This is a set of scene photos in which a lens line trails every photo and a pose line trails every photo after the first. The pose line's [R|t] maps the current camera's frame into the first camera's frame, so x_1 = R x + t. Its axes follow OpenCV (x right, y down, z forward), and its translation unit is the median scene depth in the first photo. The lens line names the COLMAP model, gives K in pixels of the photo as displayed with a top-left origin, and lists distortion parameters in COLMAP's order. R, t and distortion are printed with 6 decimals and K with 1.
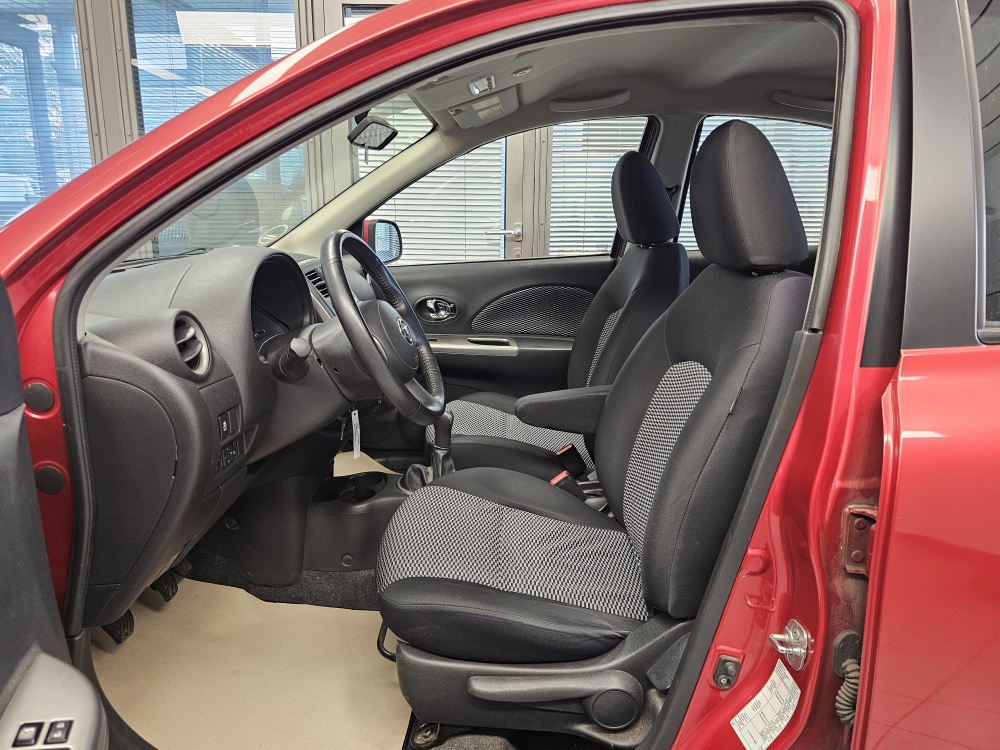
lens RADIAL K [[678.9, 0, 509.7], [0, 678.9, 371.5], [0, 0, 1]] dist [0.045121, -0.054014]
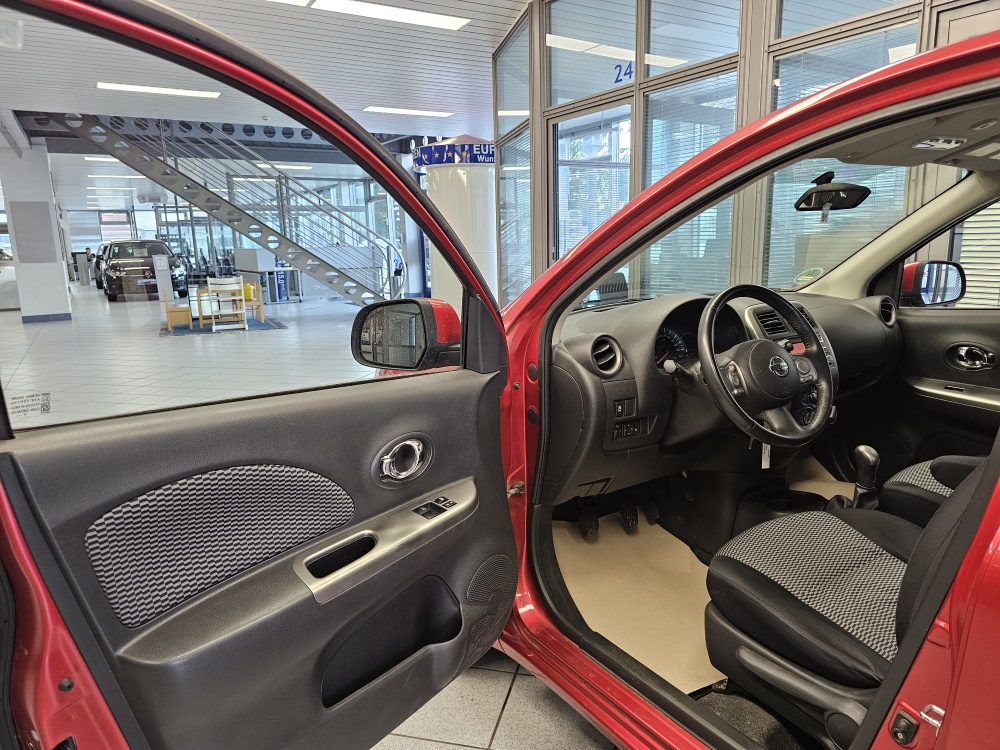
lens RADIAL K [[678.9, 0, 493.4], [0, 678.9, 381.8], [0, 0, 1]] dist [0.045121, -0.054014]
pose [[0.540517, 0.148576, -0.828110, 0.647808], [-0.160870, 0.984374, 0.071611, -0.043139], [0.825810, 0.094511, 0.555973, -0.113028]]
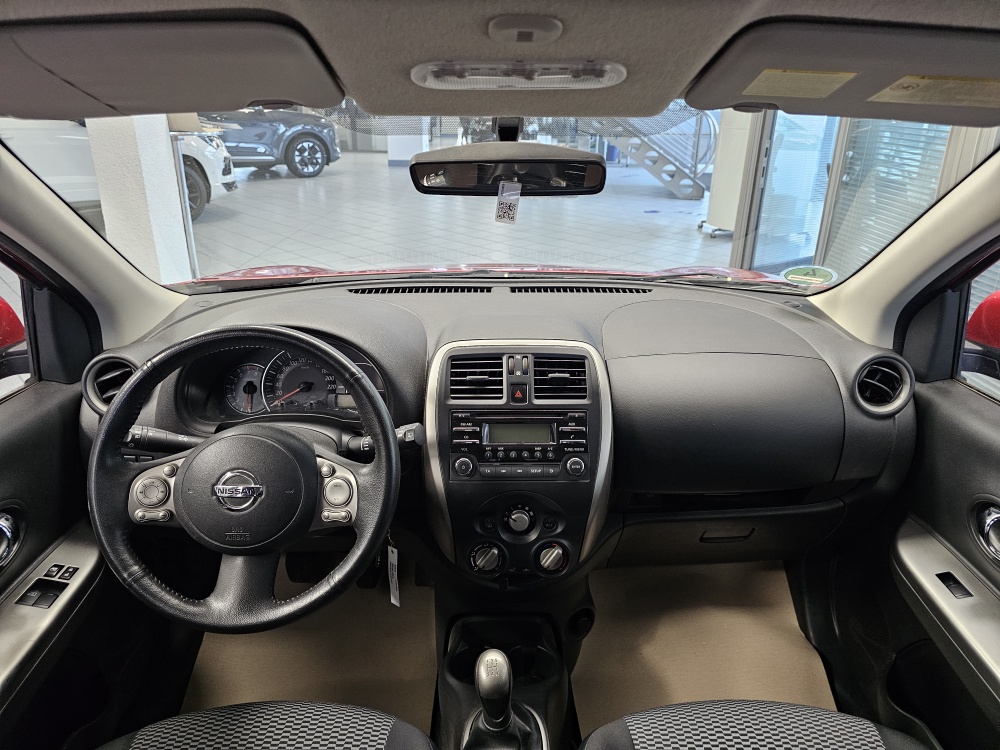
lens RADIAL K [[678.9, 0, 516.6], [0, 678.9, 356.0], [0, 0, 1]] dist [0.045121, -0.054014]
pose [[0.022783, 0.349837, -0.936533, 0.485938], [-0.240754, 0.911128, 0.334490, -0.524881], [0.970319, 0.217854, 0.104983, 1.289539]]
